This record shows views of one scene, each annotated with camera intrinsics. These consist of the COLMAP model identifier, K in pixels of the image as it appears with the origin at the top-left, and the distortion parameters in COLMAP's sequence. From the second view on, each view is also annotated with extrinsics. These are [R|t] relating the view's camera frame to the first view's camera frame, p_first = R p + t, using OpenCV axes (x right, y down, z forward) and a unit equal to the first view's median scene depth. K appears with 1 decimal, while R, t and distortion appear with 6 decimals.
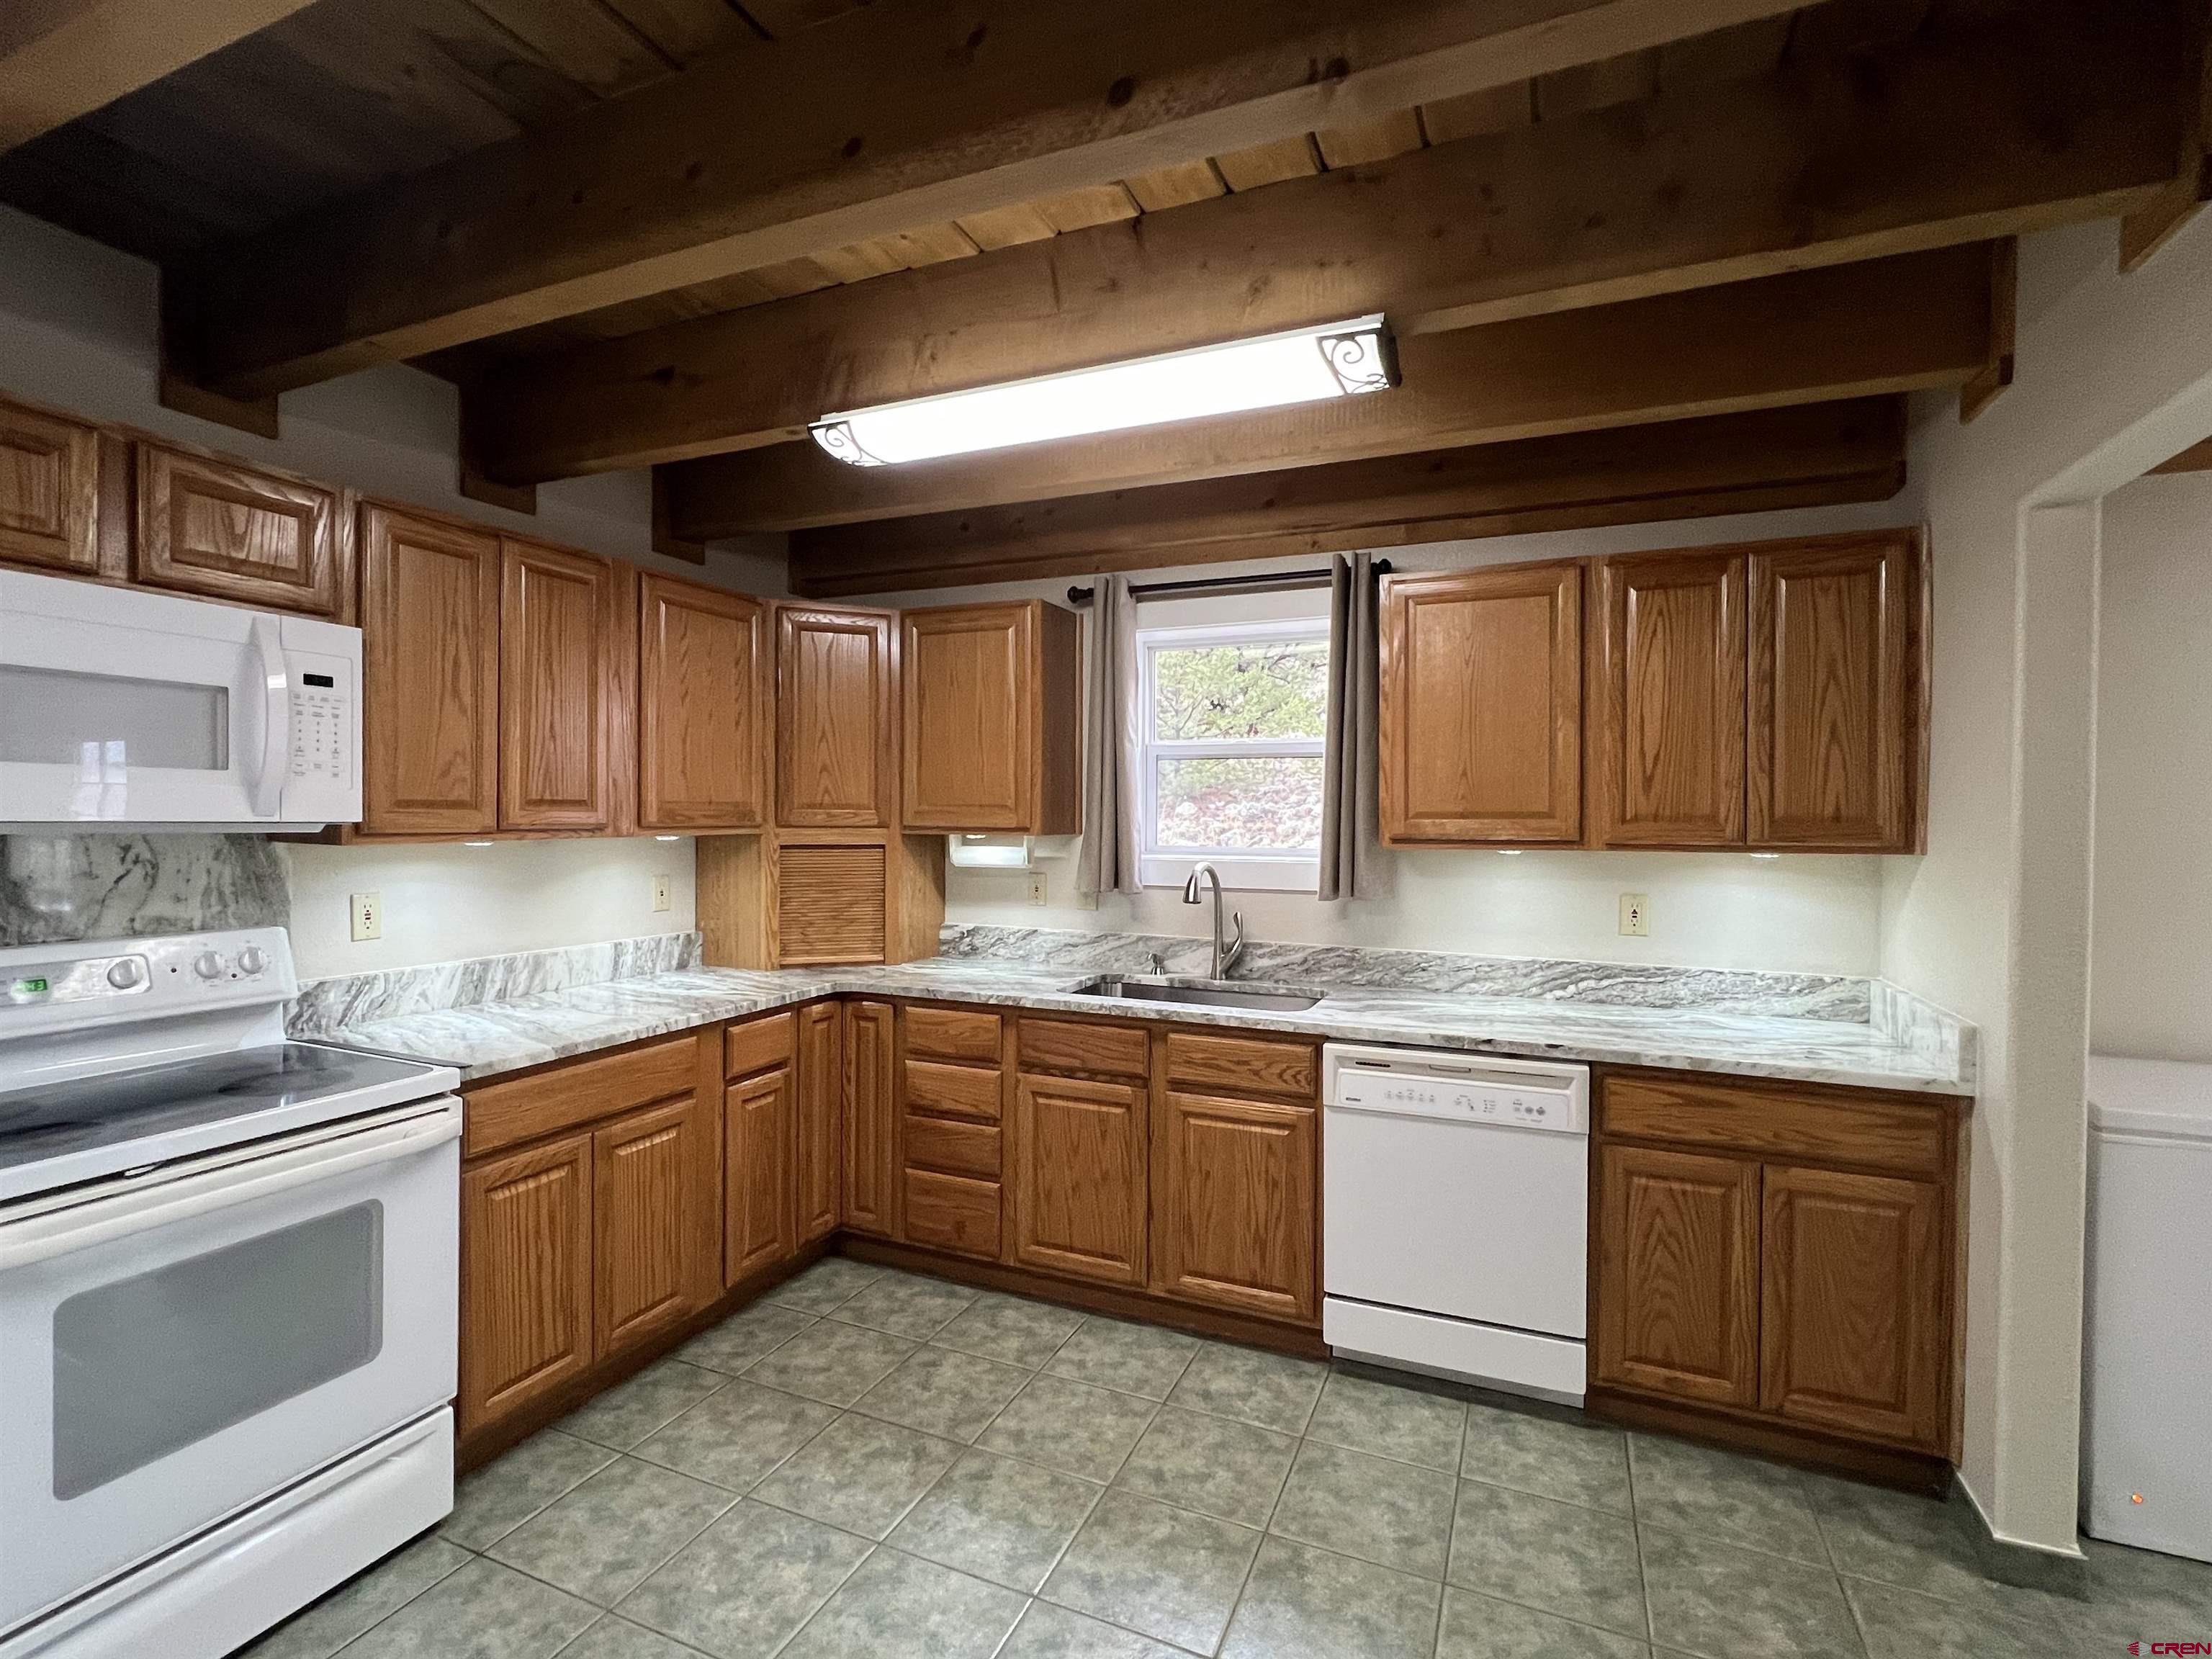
lens RADIAL K [[1033.2, 0, 1102.4], [0, 1033.2, 828.7], [0, 0, 1]] dist [-0.004368, -0.000306]
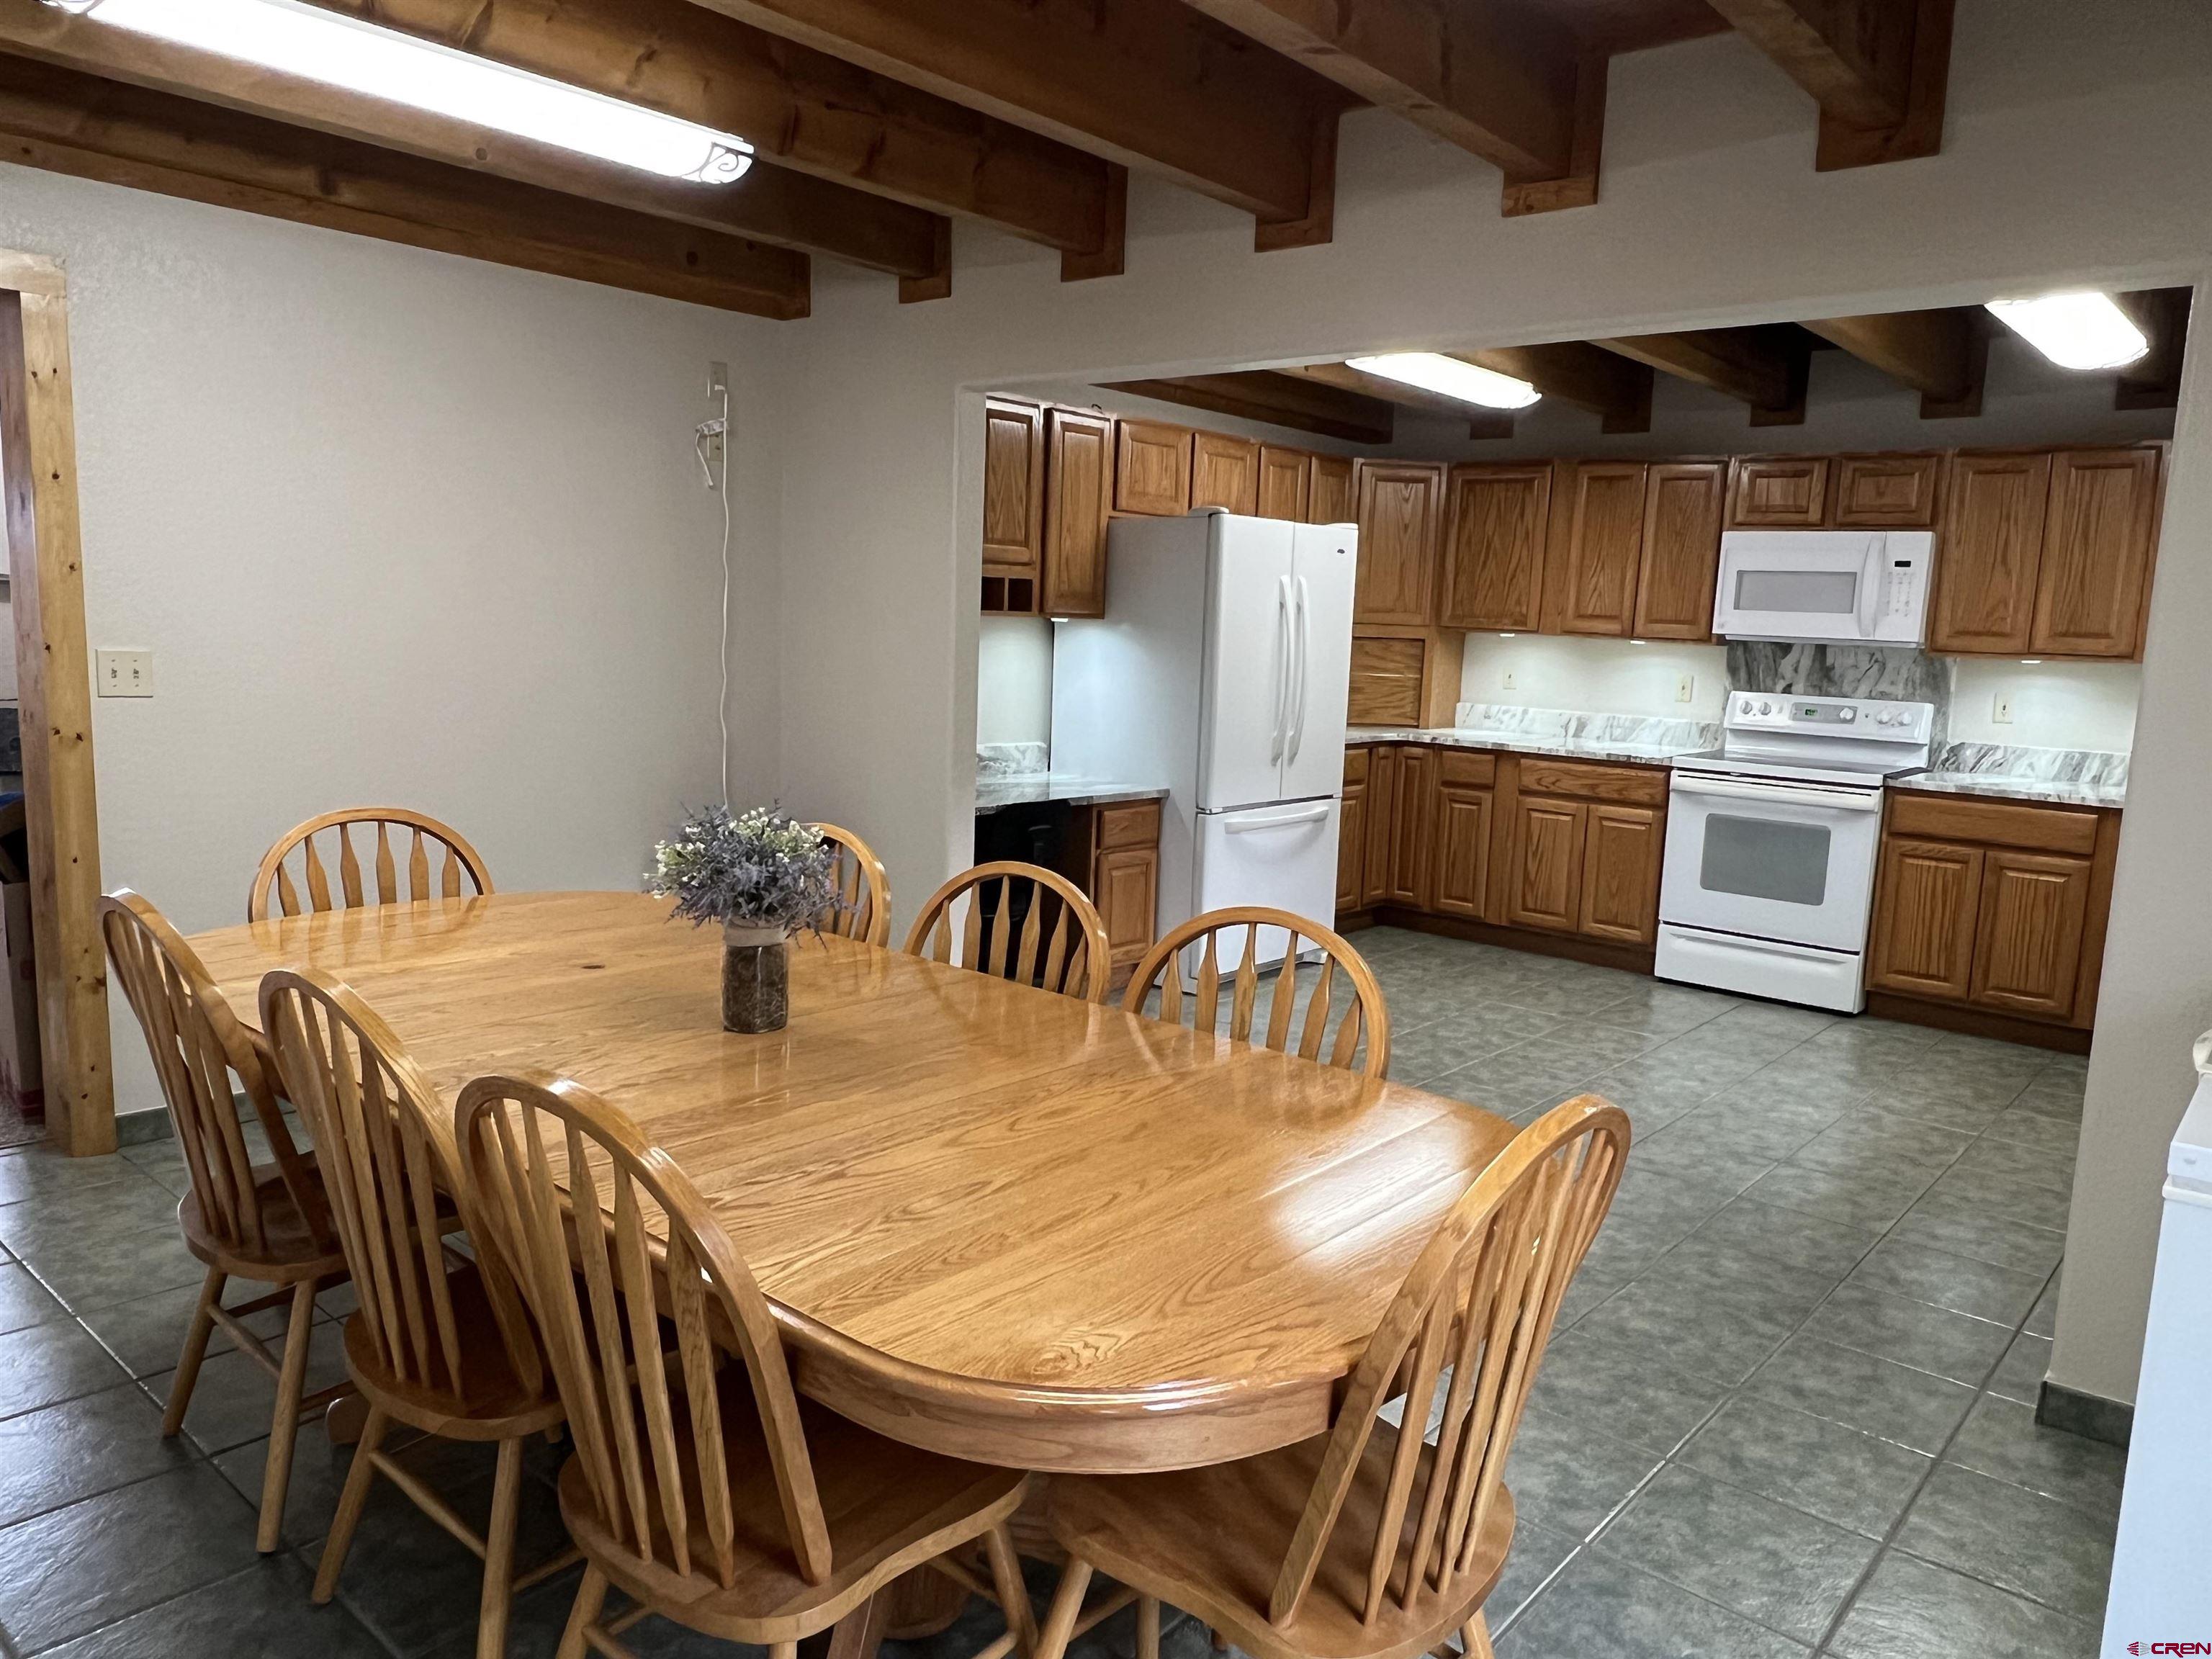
lens RADIAL K [[1509.4, 0, 1104.4], [0, 1509.4, 835.3], [0, 0, 1]] dist [0.002352, -0.012895]
pose [[-0.301839, 0.119419, -0.945850, 2.012529], [-0.054216, 0.988368, 0.142089, 0.026750], [0.951816, 0.094168, -0.291854, 0.414605]]
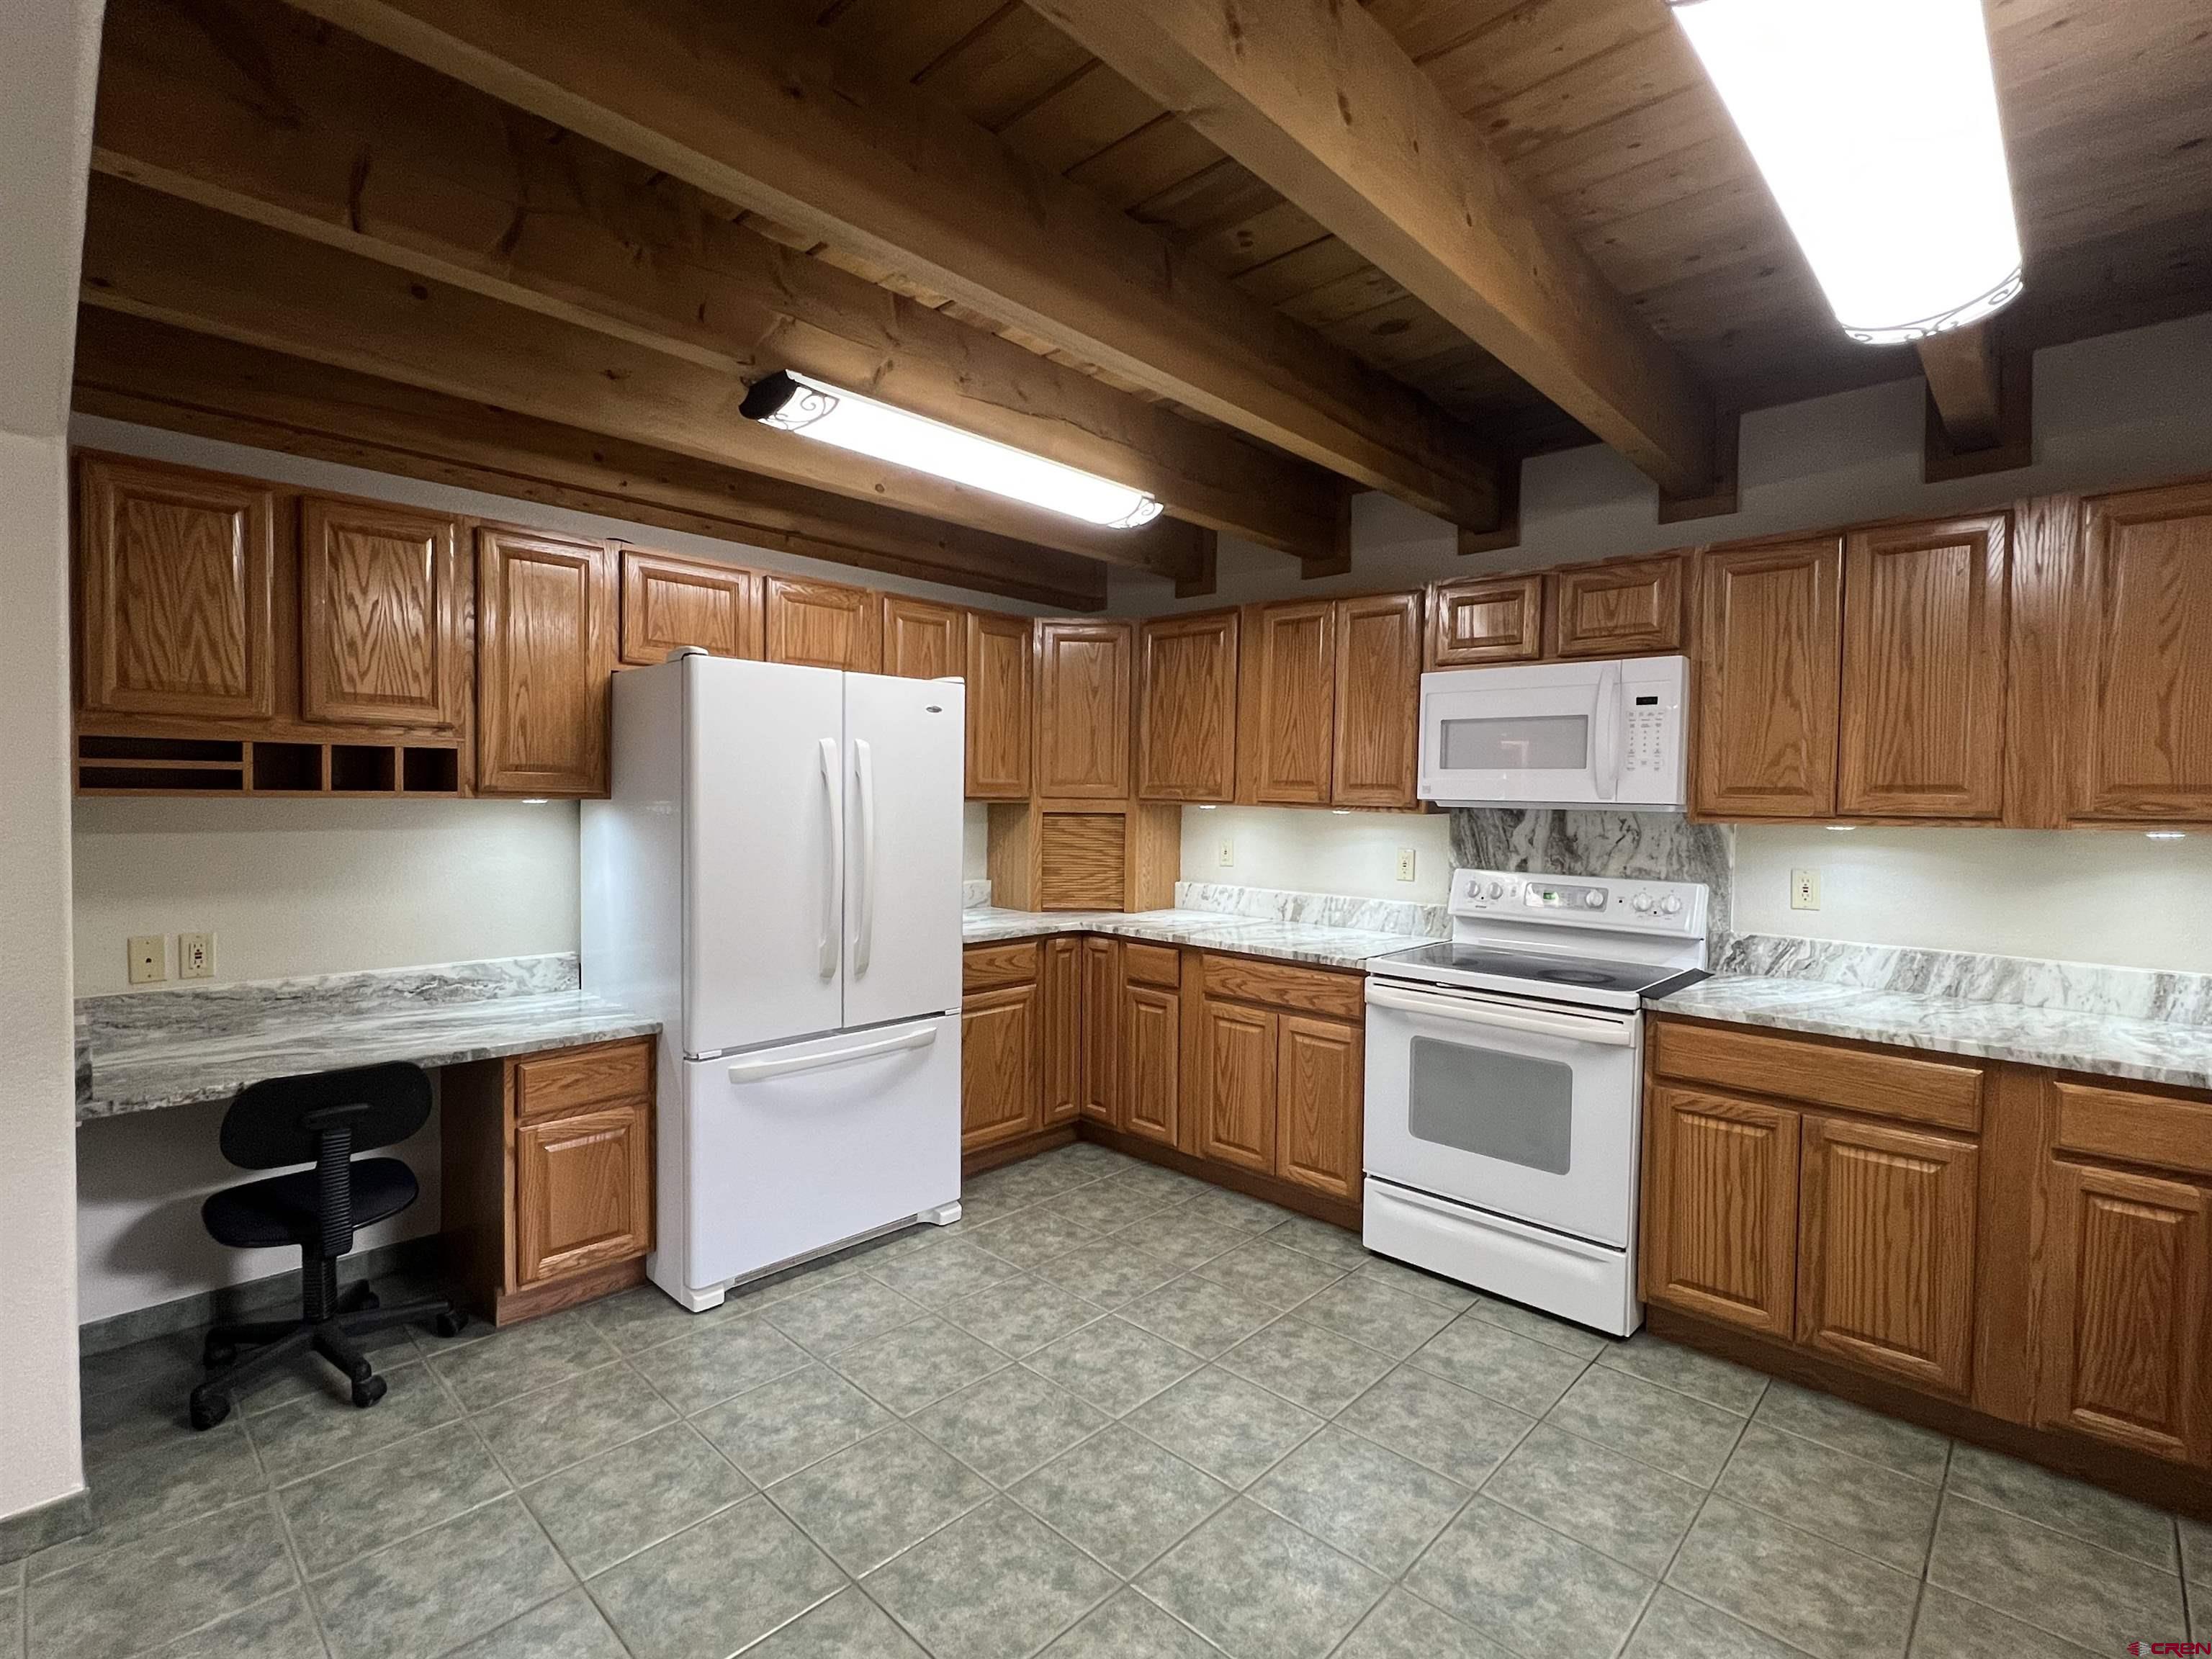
lens RADIAL K [[1033.2, 0, 1096.3], [0, 1033.2, 822.6], [0, 0, 1]] dist [-0.004368, -0.000306]
pose [[-0.350105, 0.011844, -0.936636, 0.694684], [-0.030686, 0.999238, 0.024106, 0.007033], [0.936208, 0.037181, -0.349474, 0.701847]]
